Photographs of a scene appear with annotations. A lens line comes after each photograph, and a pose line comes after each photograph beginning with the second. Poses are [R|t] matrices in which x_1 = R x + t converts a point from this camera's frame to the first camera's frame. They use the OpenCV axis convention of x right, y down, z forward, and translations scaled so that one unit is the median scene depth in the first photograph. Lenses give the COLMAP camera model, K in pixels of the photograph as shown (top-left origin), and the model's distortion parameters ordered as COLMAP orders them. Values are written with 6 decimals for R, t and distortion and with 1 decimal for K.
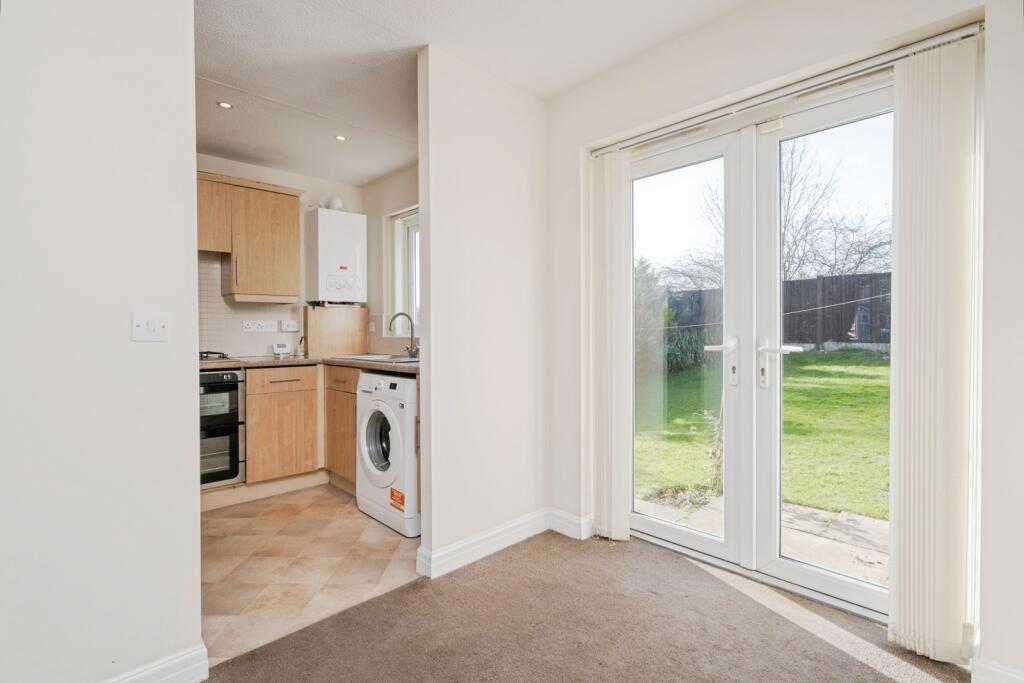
lens RADIAL K [[468.3, 0, 511.2], [0, 468.3, 338.4], [0, 0, 1]] dist [-0.005519, -0.000397]
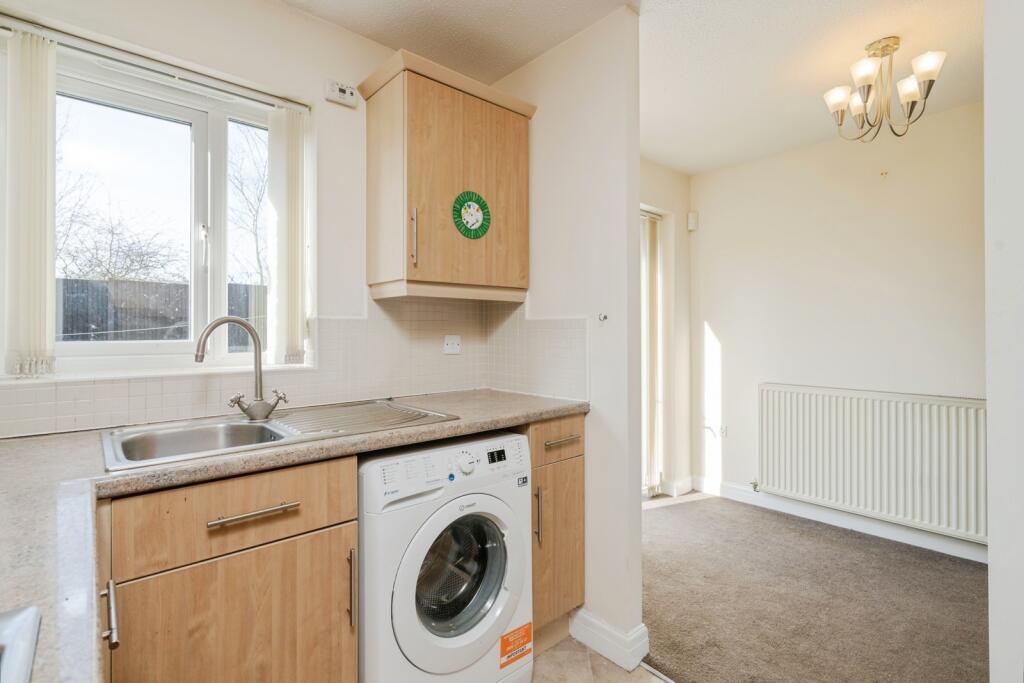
lens RADIAL K [[468.3, 0, 511.3], [0, 468.3, 334.1], [0, 0, 1]] dist [-0.005519, -0.000397]
pose [[0.051794, -0.000359, 0.998658, -0.818490], [0.006927, 0.999976, 0.000000, -0.044861], [-0.998634, 0.006918, 0.051795, 0.959534]]
